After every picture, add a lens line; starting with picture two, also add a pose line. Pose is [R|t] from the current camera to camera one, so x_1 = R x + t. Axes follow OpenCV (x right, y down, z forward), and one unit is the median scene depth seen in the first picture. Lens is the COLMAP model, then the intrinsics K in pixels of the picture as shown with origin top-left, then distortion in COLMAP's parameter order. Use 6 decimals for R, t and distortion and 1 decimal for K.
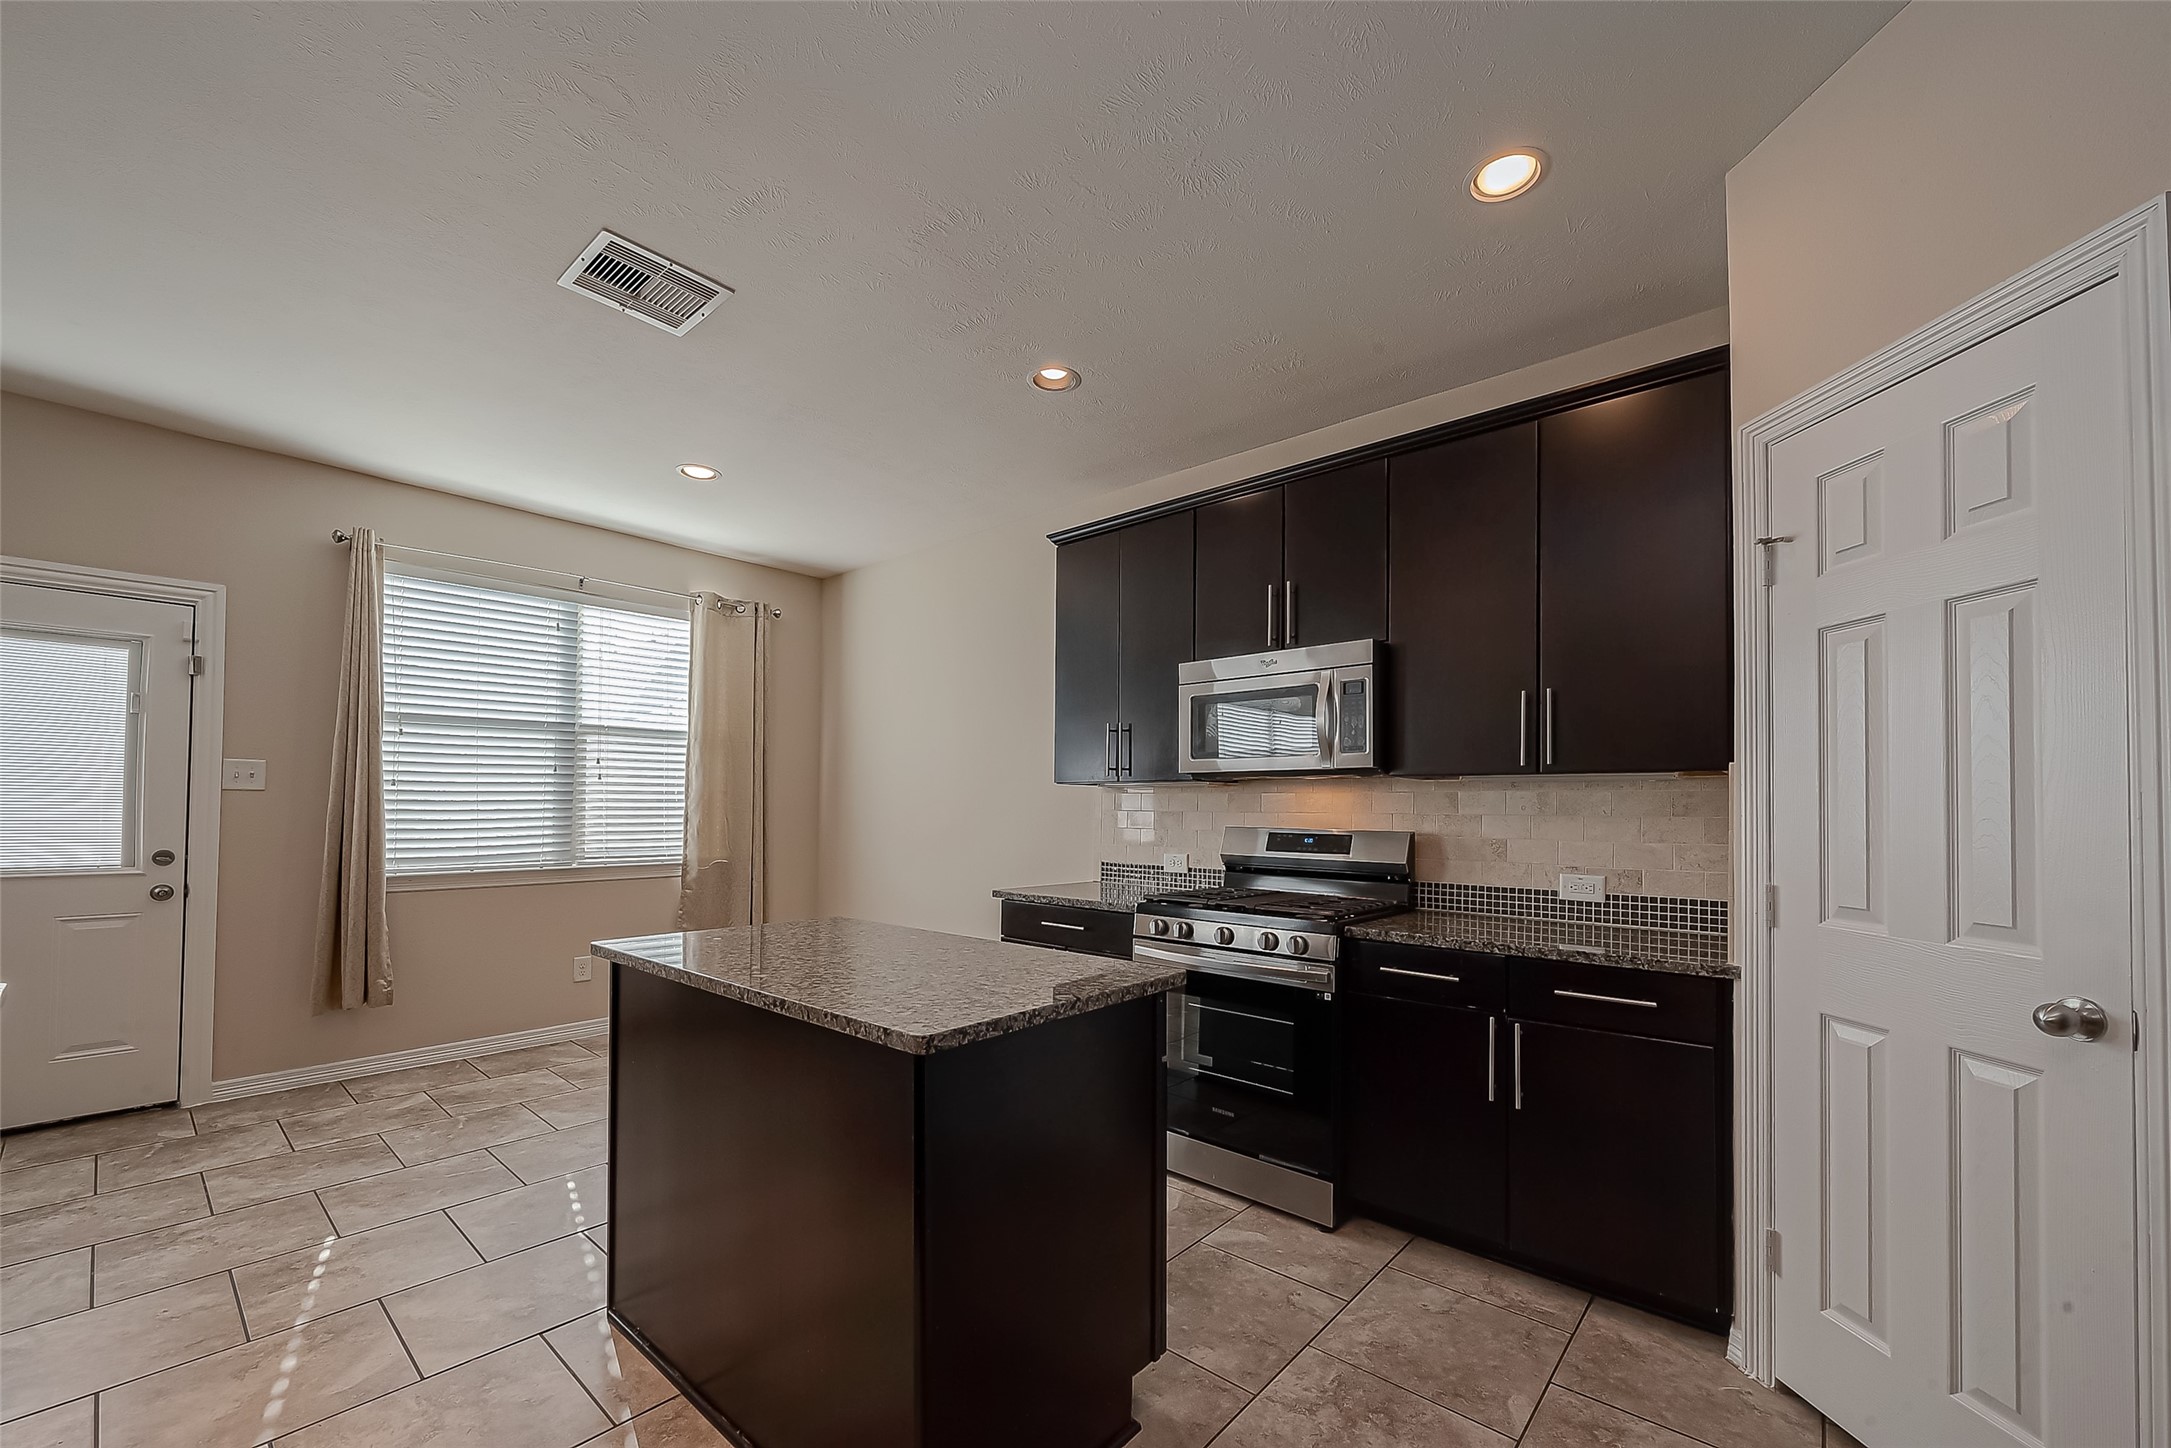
lens RADIAL K [[857.4, 0, 1103.6], [0, 857.4, 791.6], [0, 0, 1]] dist [-0.001148, -0.001044]
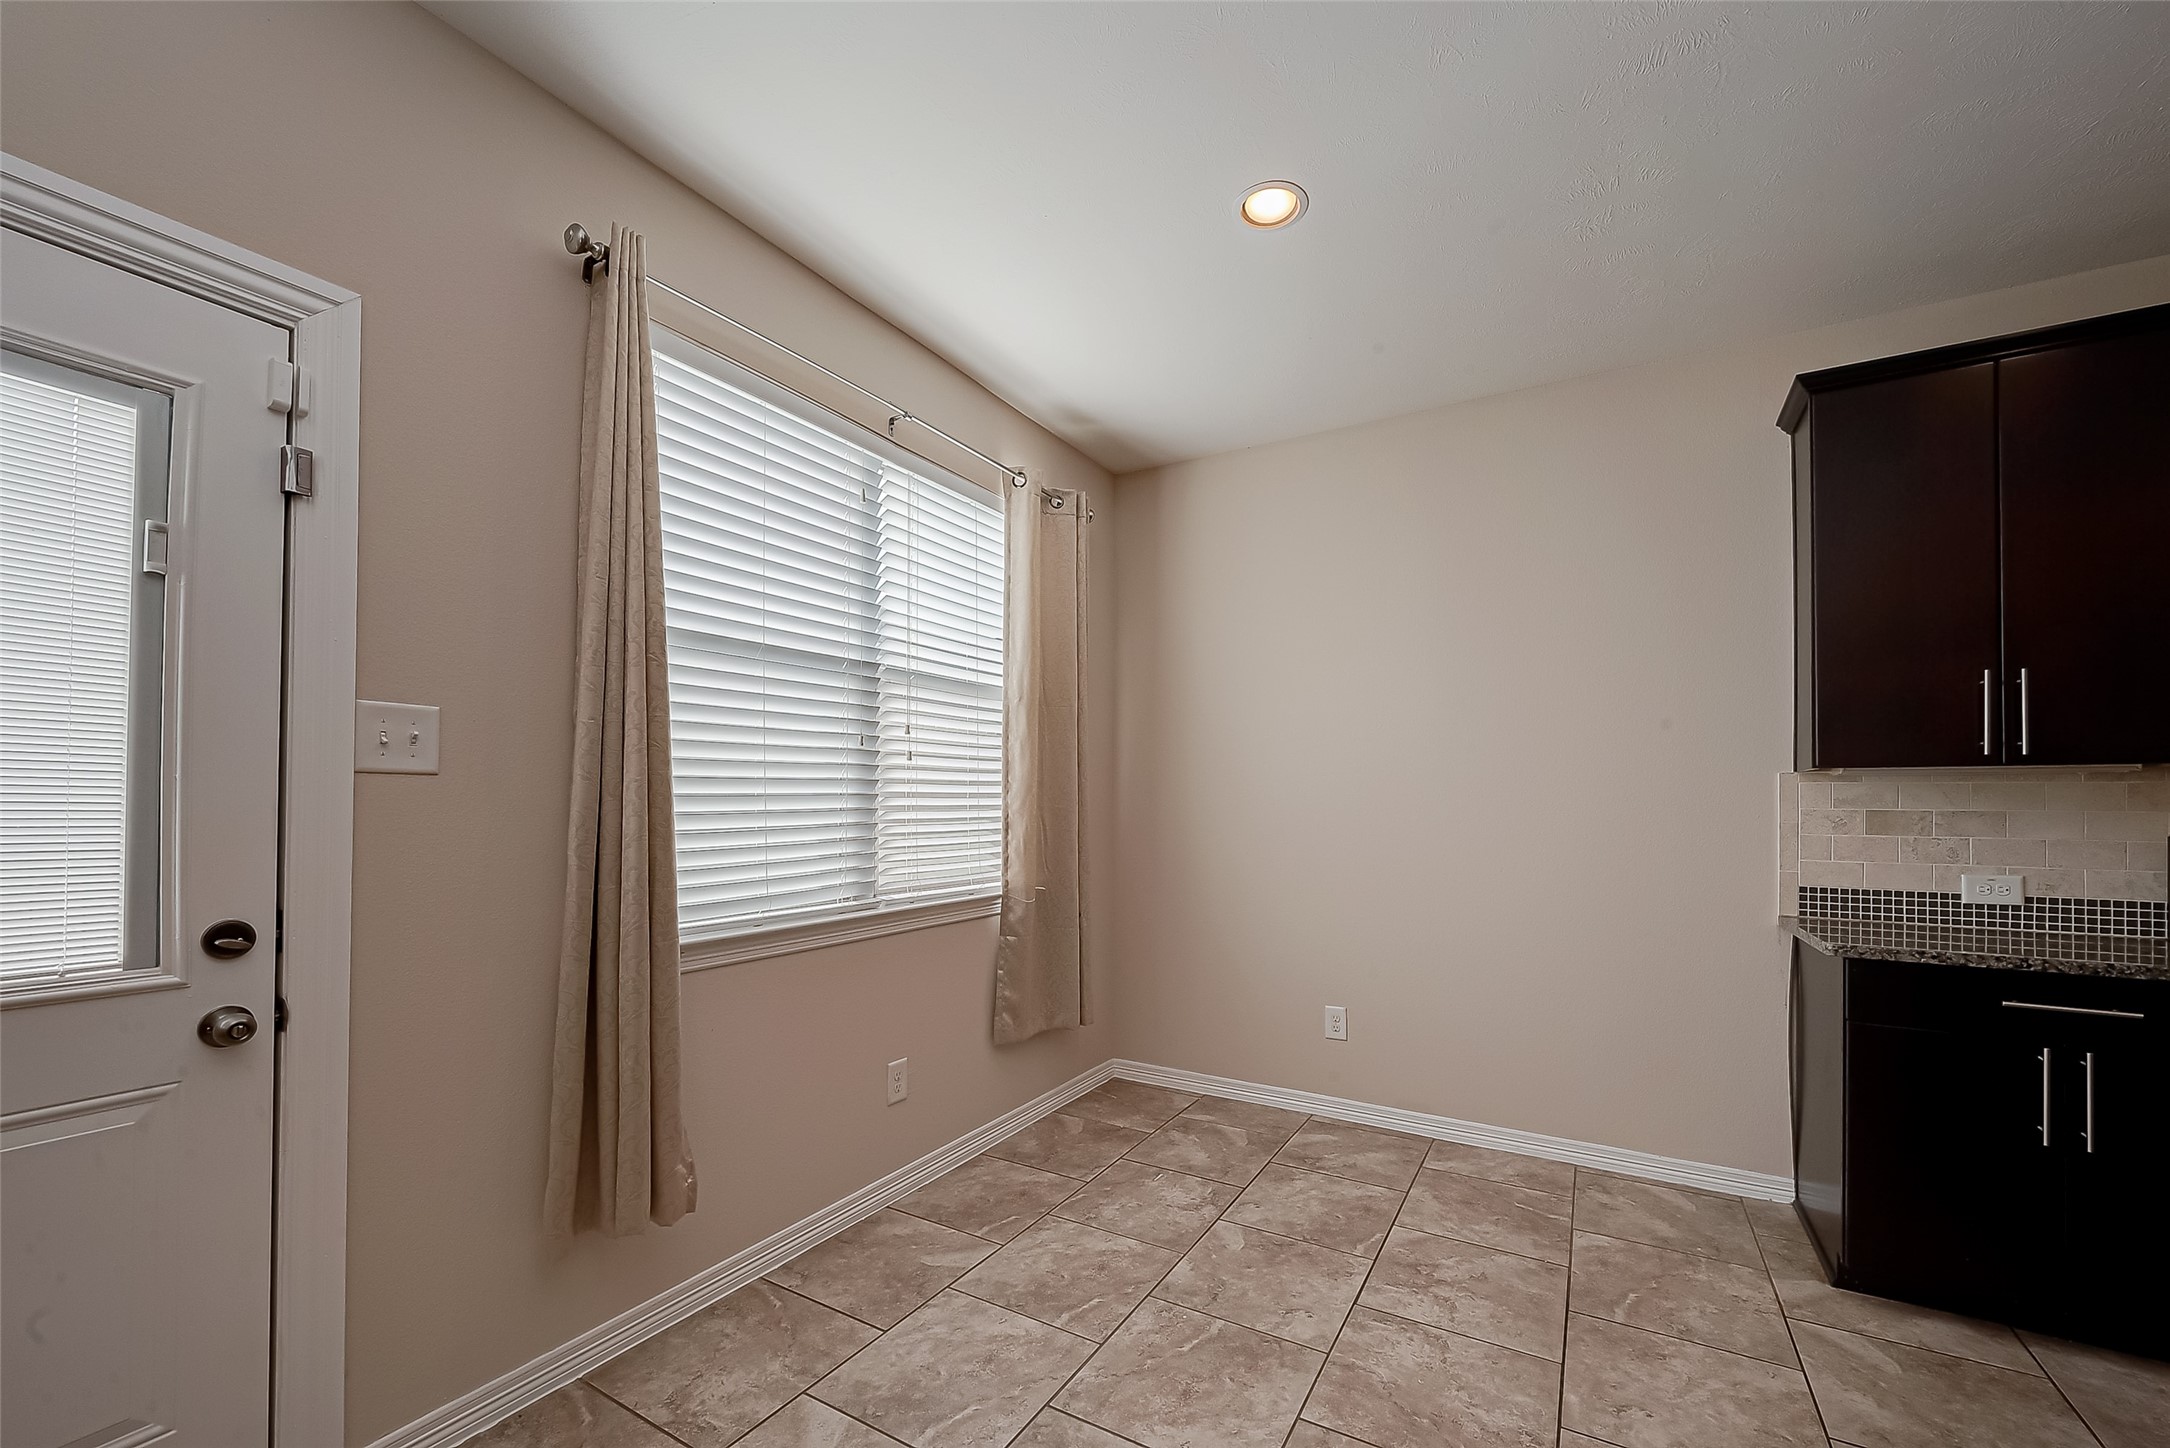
lens RADIAL K [[857.0, 0, 1106.1], [0, 857.0, 792.8], [0, 0, 1]] dist [-0.001148, -0.001044]
pose [[0.982958, -0.001236, 0.183824, -0.772582], [-0.000289, 0.999966, 0.008271, 0.004761], [-0.183828, -0.008183, 0.982924, 0.531781]]
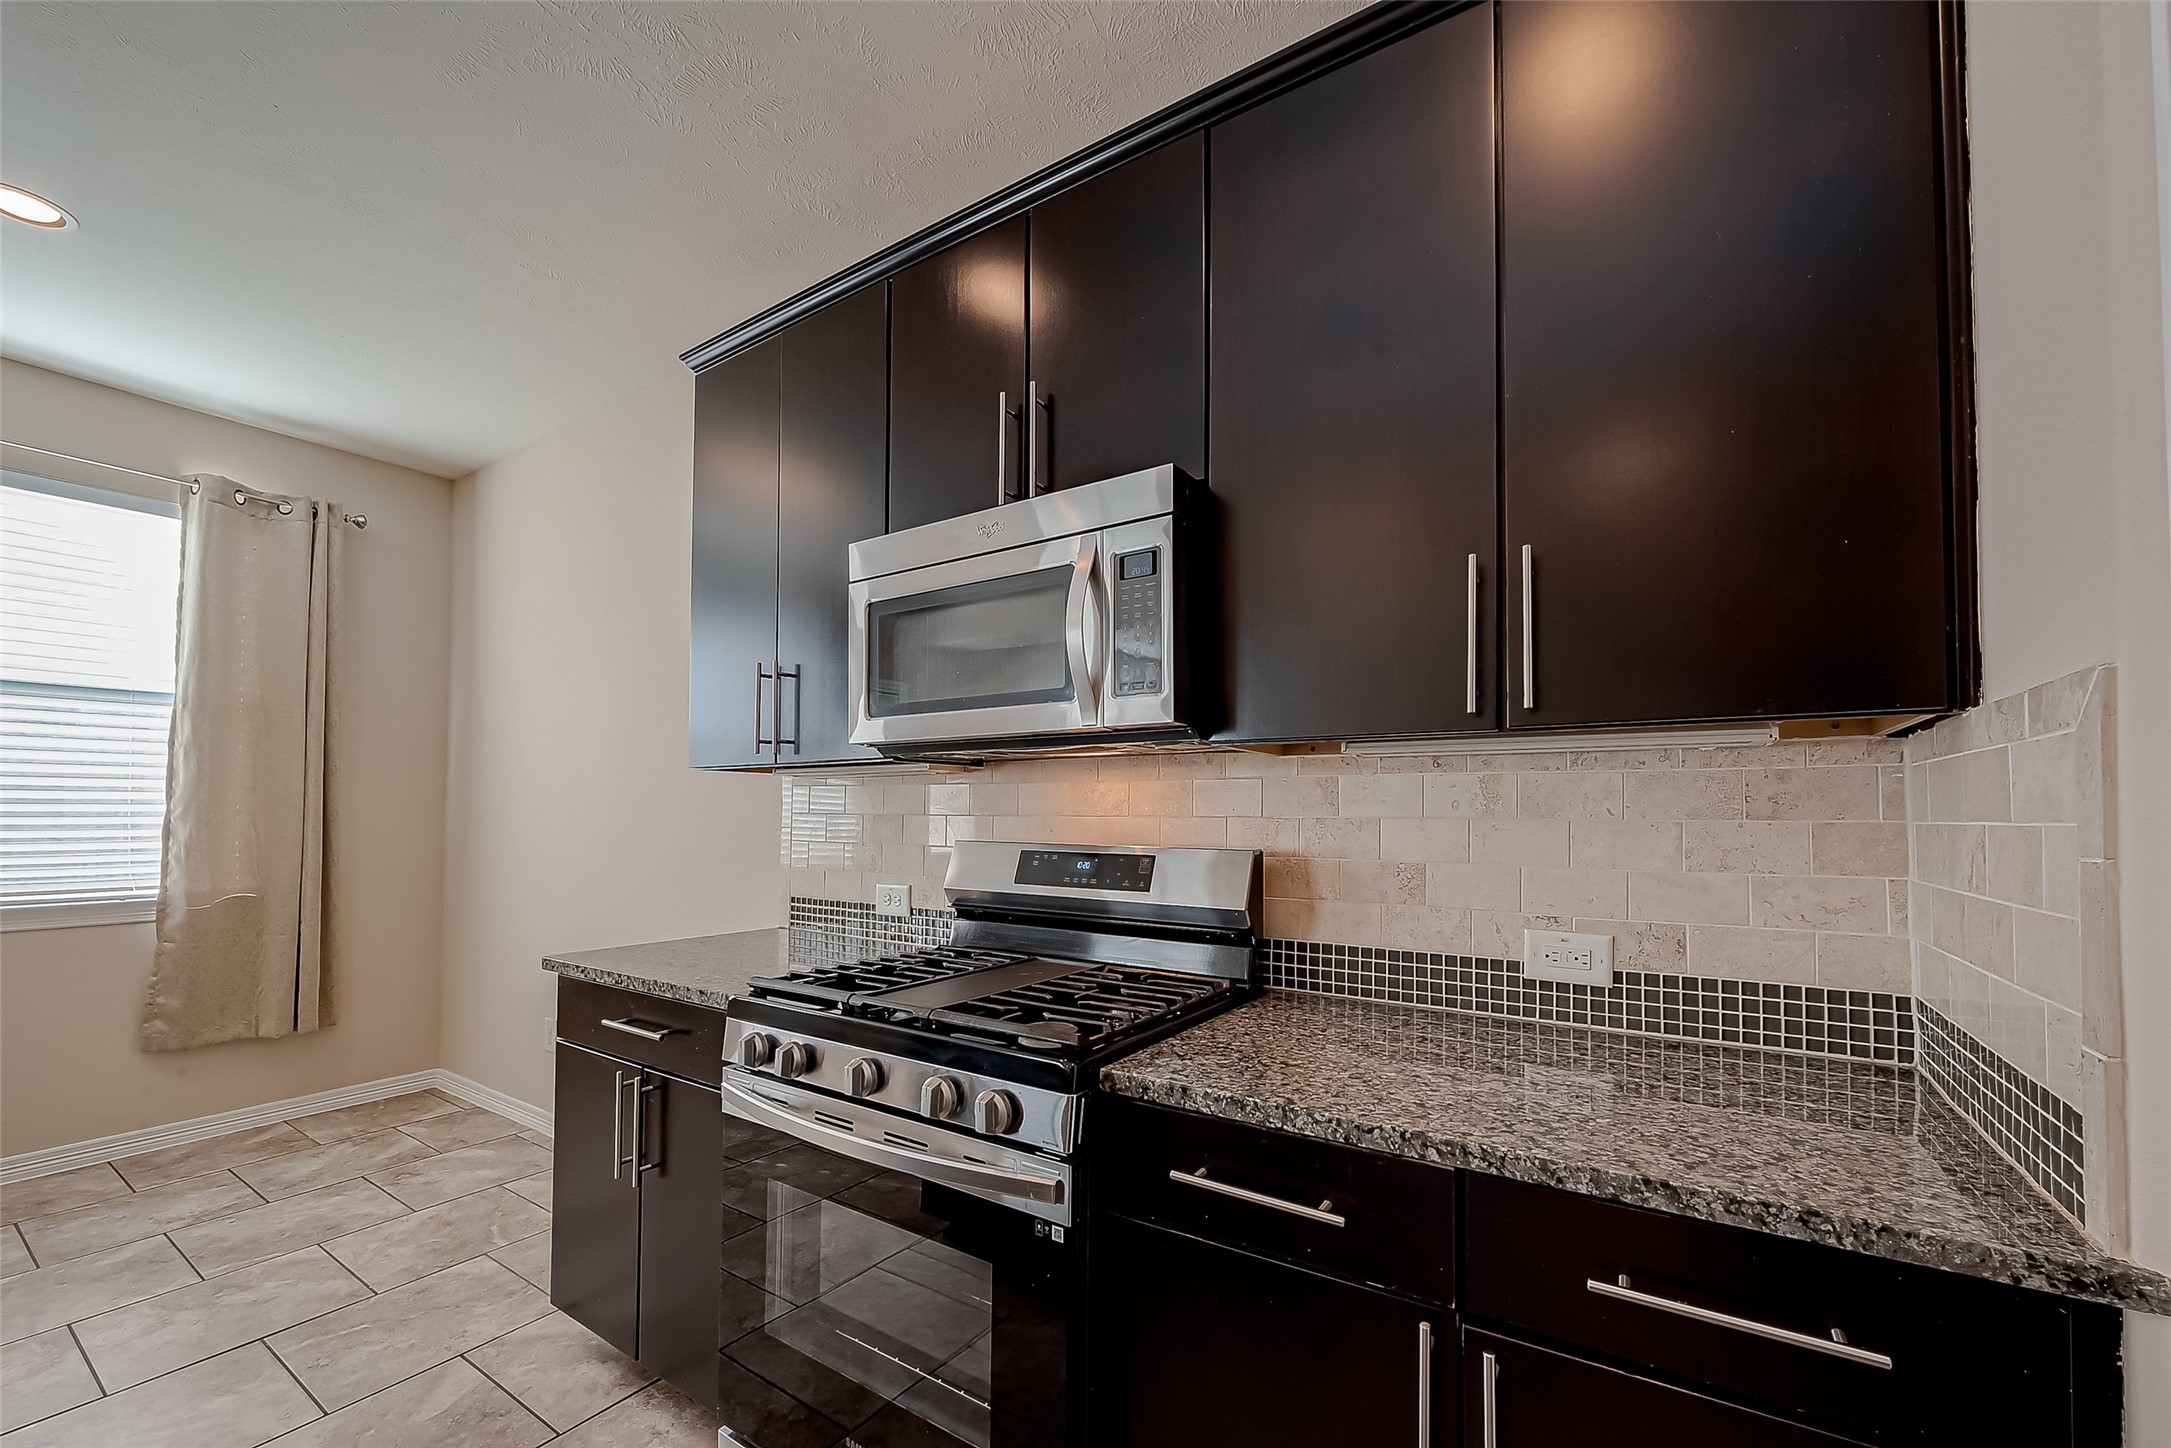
lens RADIAL K [[857.4, 0, 1104.7], [0, 857.4, 792.0], [0, 0, 1]] dist [-0.001148, -0.001044]
pose [[0.991434, -0.000923, 0.130609, 0.169303], [0.001601, 0.999986, -0.005085, 0.011128], [-0.130602, 0.005250, 0.991421, 0.415107]]
